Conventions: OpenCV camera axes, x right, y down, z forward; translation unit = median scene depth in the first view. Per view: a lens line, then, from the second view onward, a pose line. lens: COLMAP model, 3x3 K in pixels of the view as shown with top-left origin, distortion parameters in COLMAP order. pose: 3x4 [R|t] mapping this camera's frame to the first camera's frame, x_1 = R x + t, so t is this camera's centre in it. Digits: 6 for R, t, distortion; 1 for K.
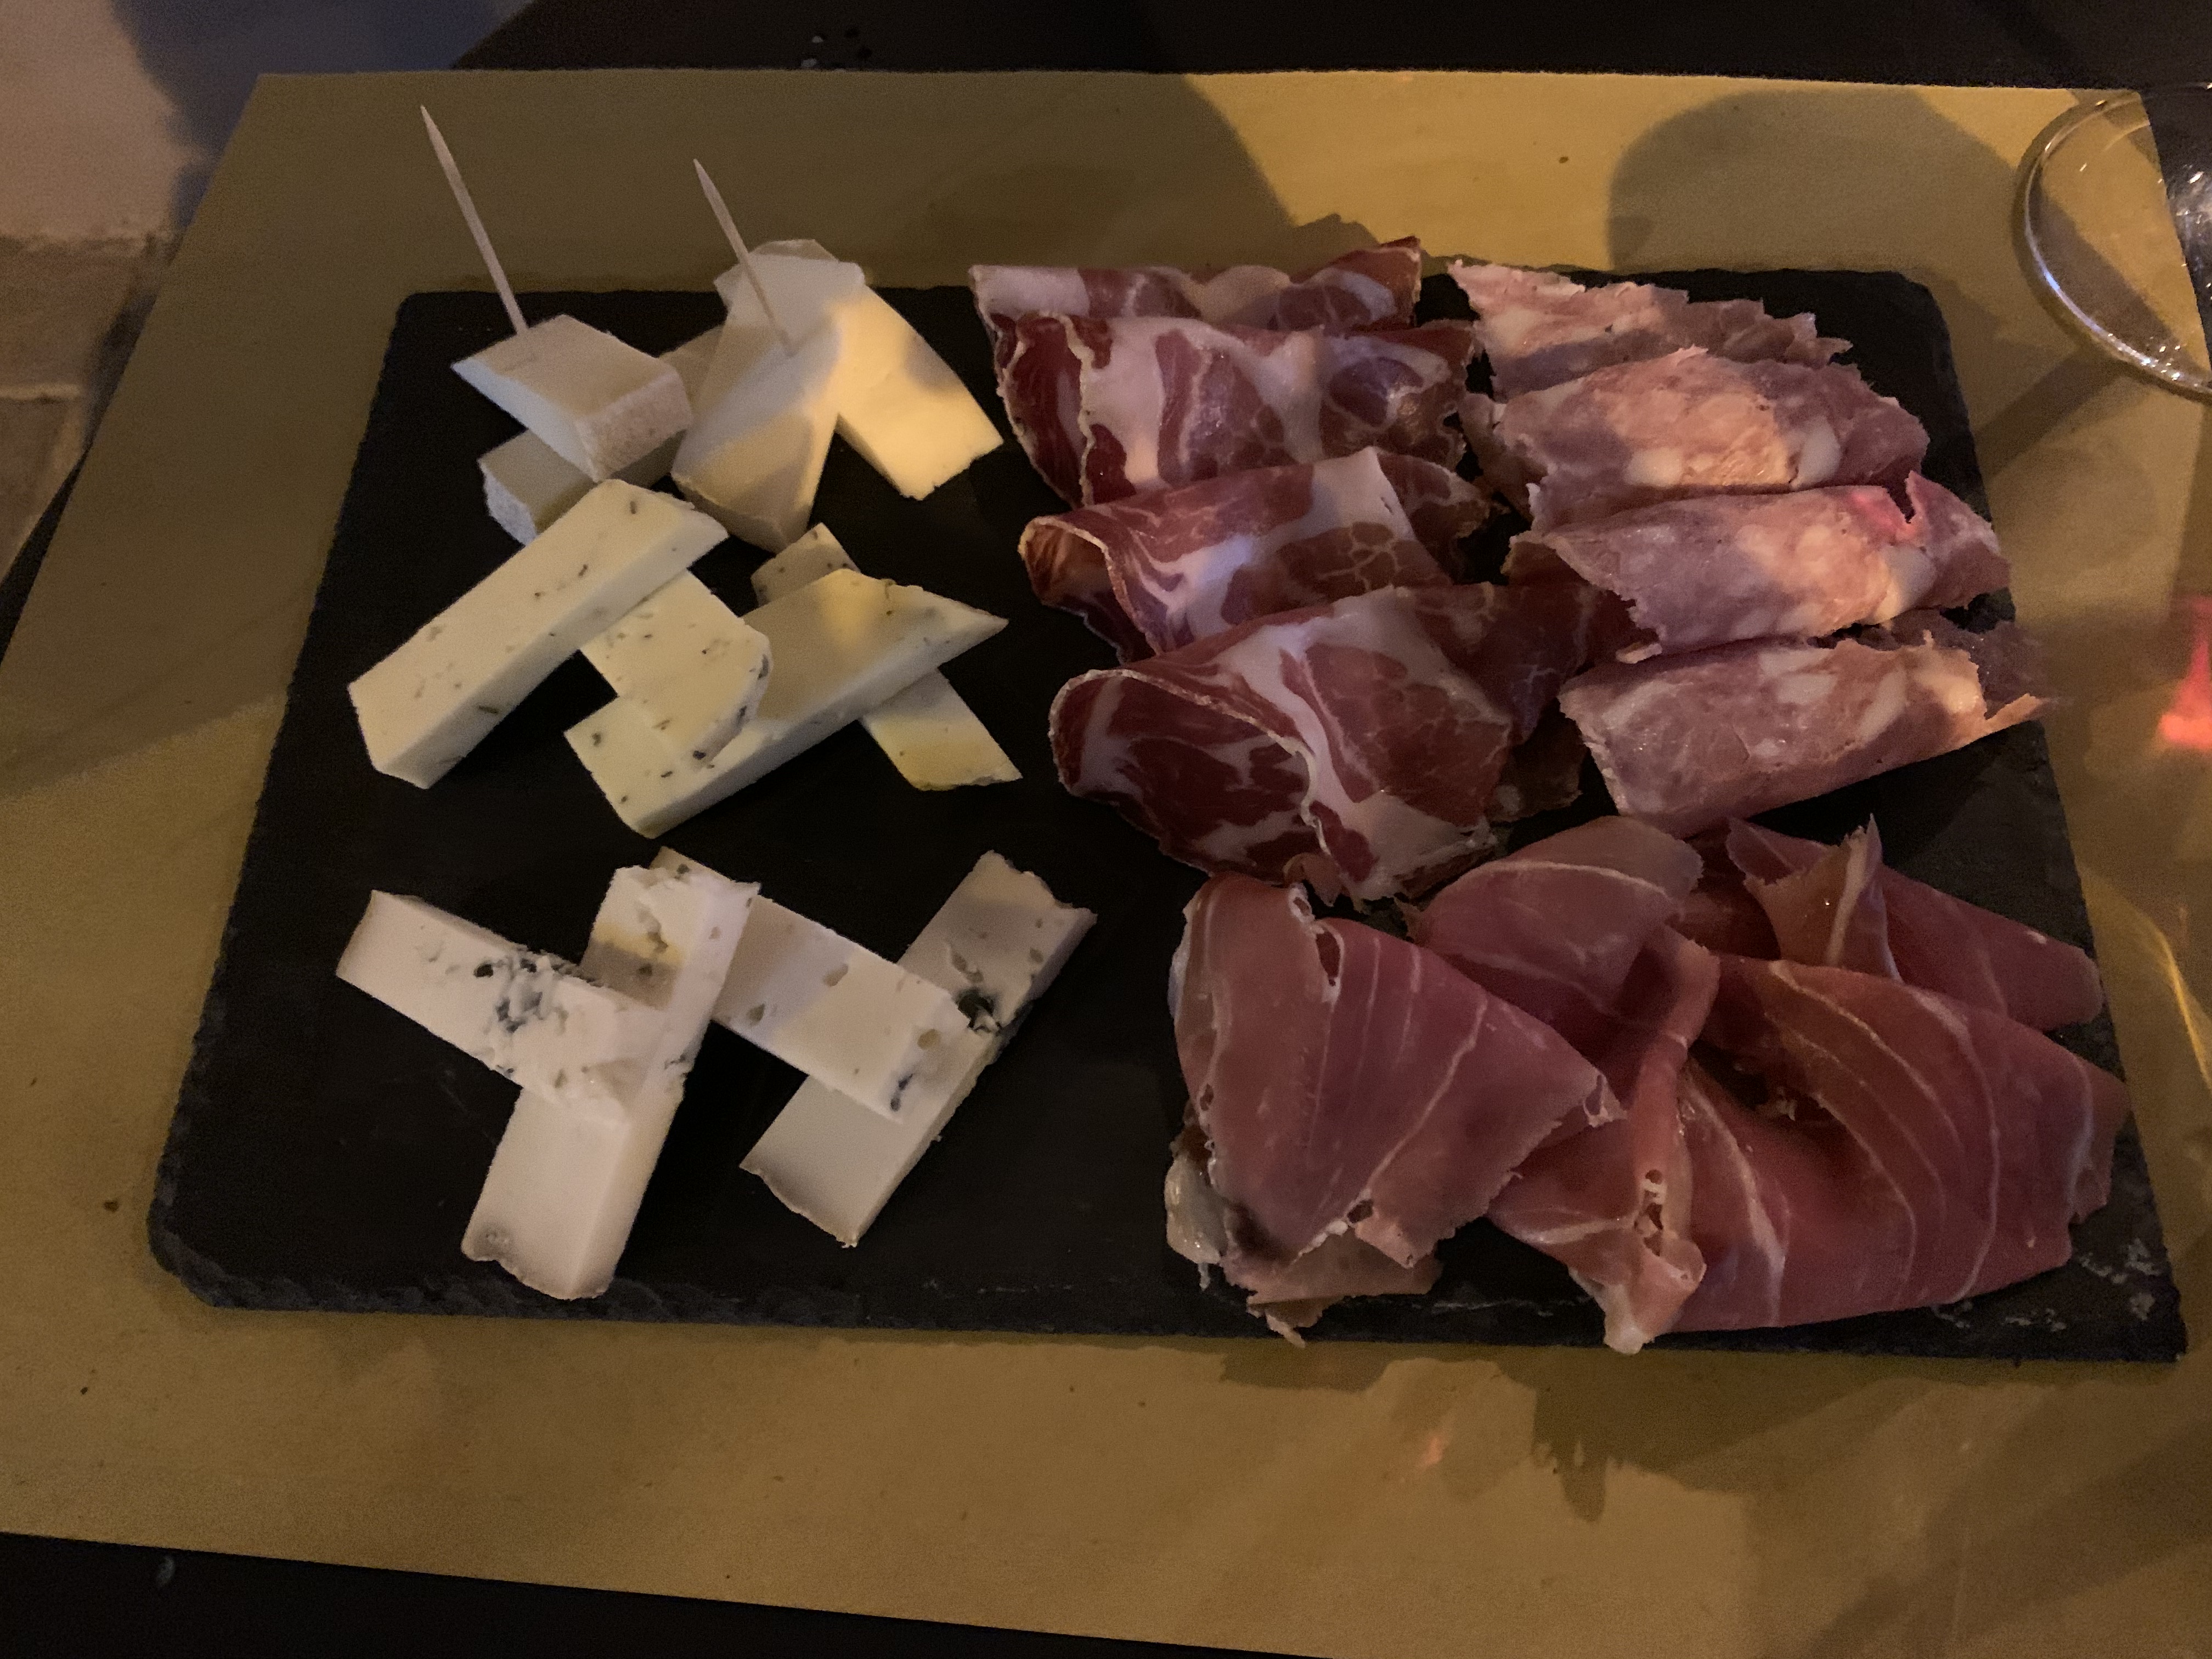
lens RADIAL K [[1629.9, 0, 1106.0], [0, 1629.9, 829.5], [0, 0, 1]] dist [0.167520, -0.488886]
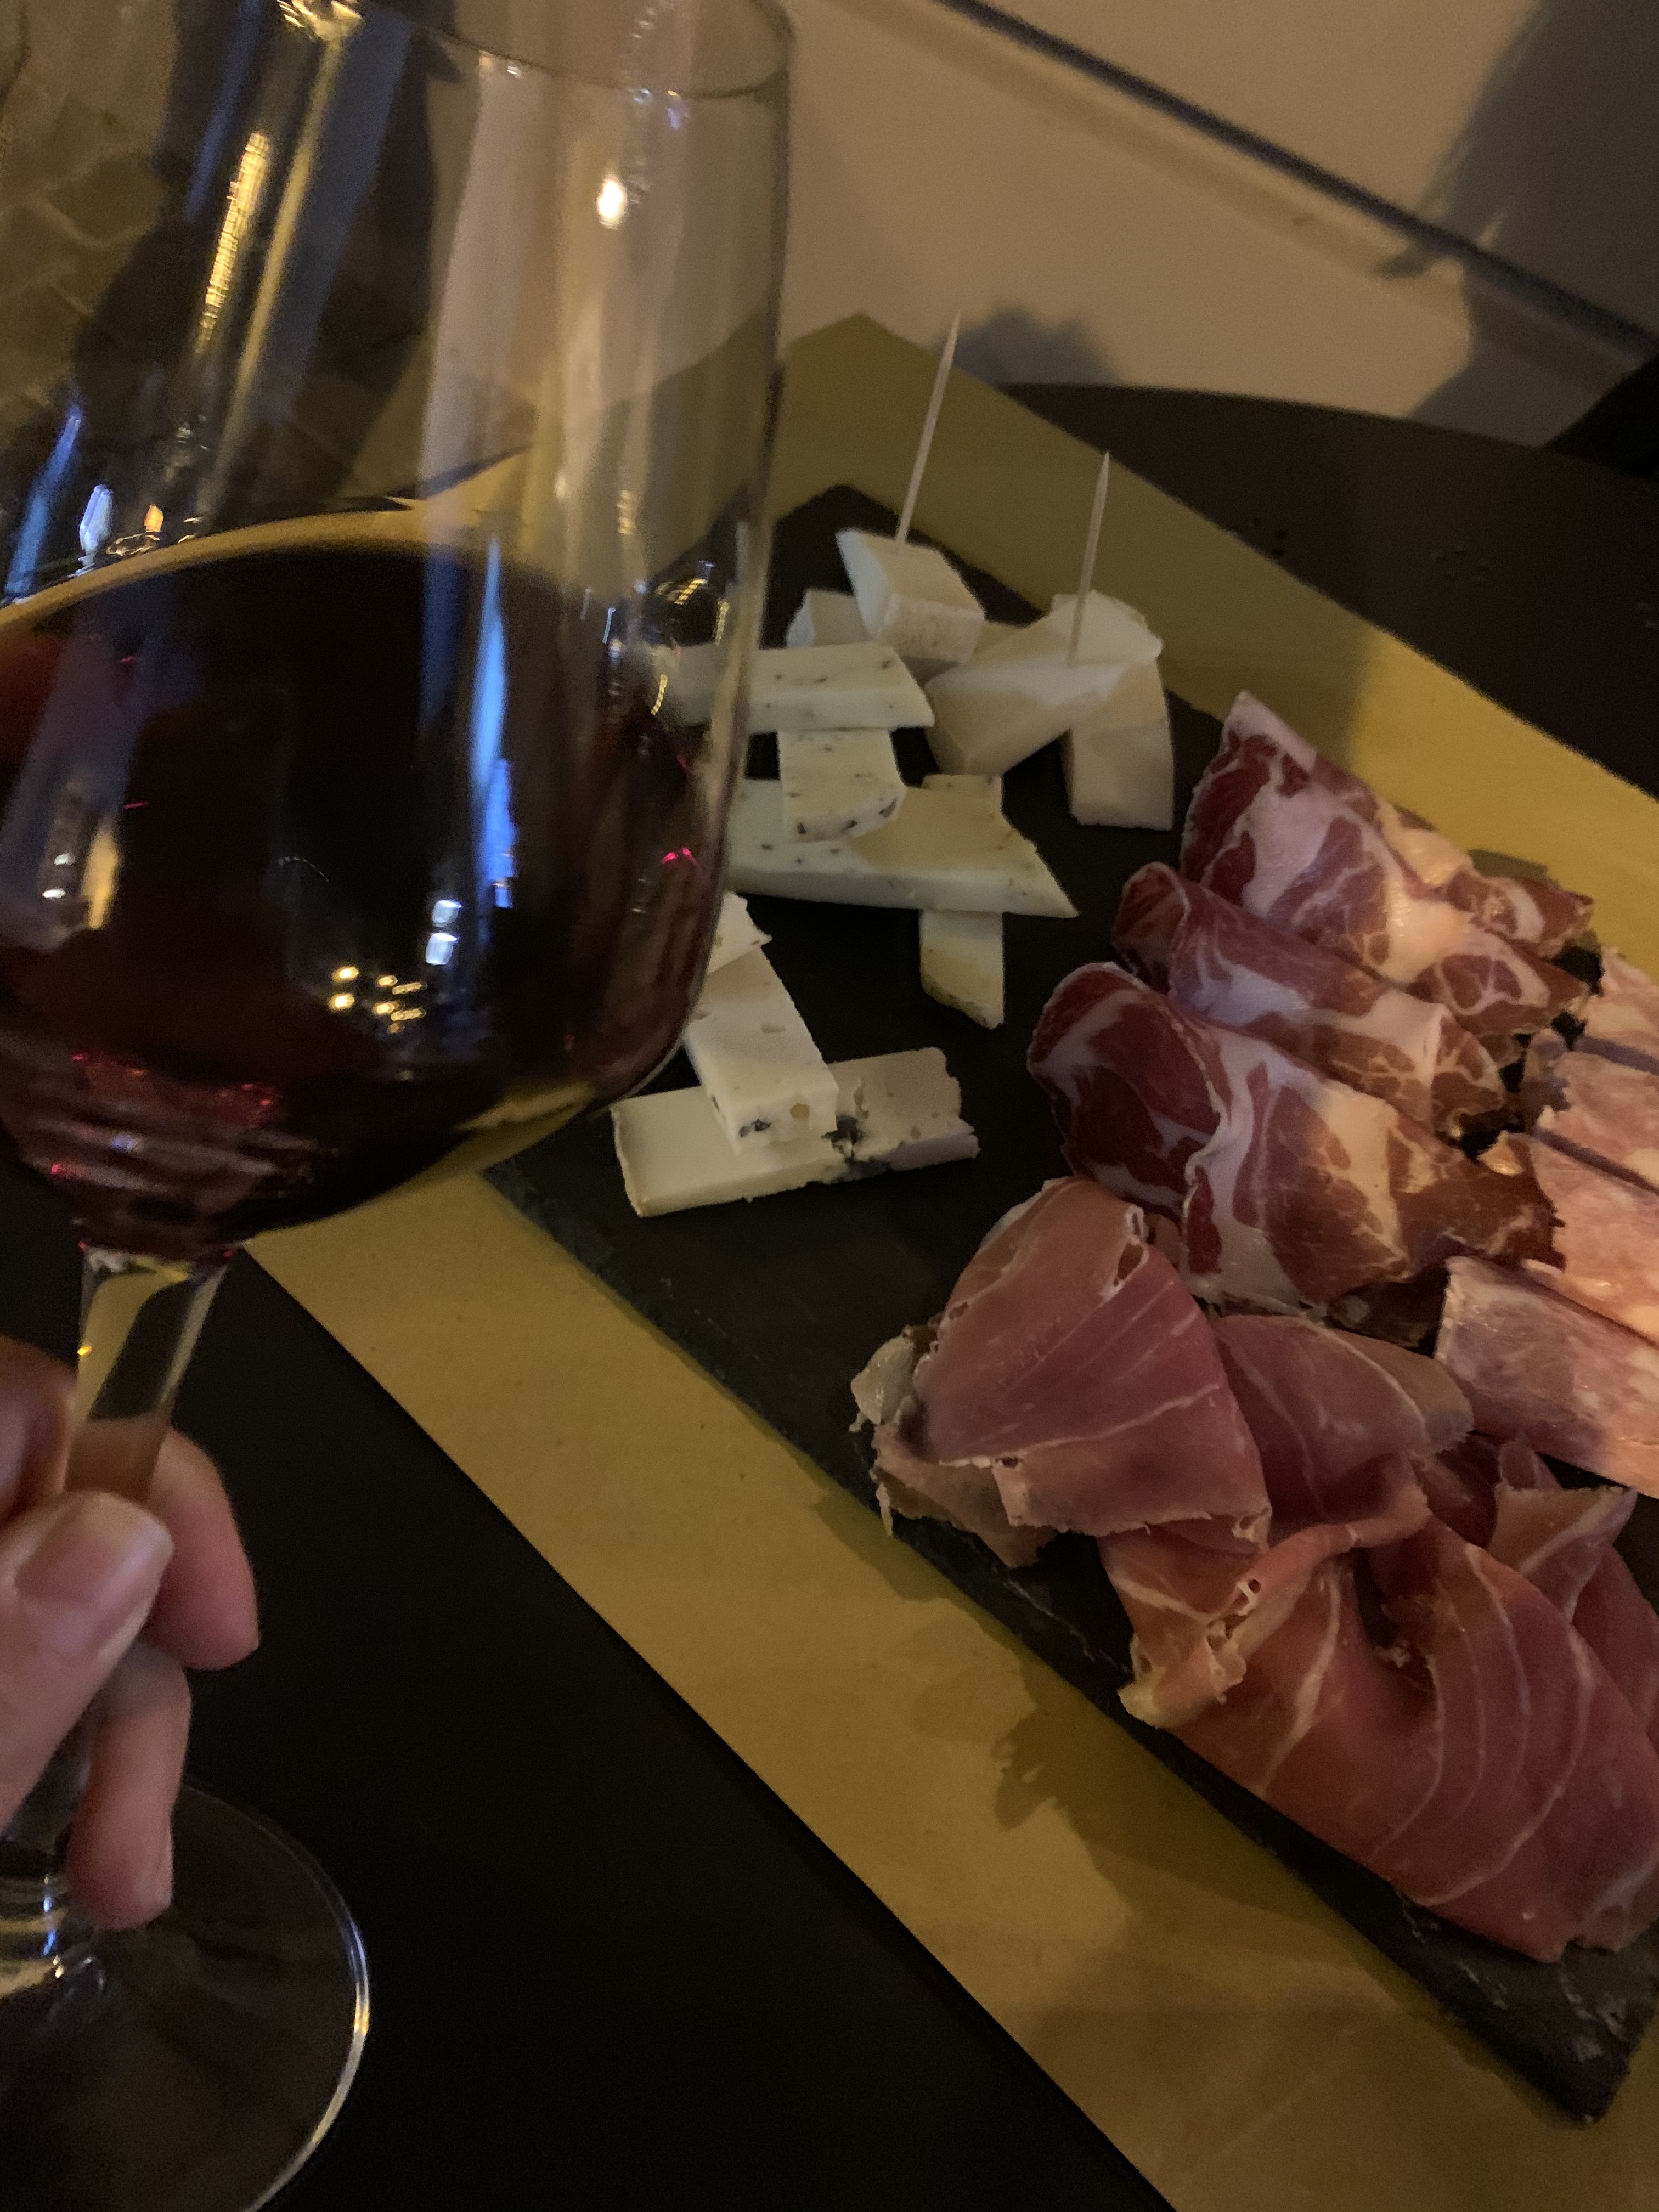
lens RADIAL K [[1652.6, 0, 829.5], [0, 1652.6, 1106.0], [0, 0, 1]] dist [0.134383, -0.338948]
pose [[0.769281, 0.600577, -0.217977, 0.152095], [-0.630531, 0.768715, -0.107274, 0.228365], [0.103136, 0.219965, 0.970040, -0.116147]]
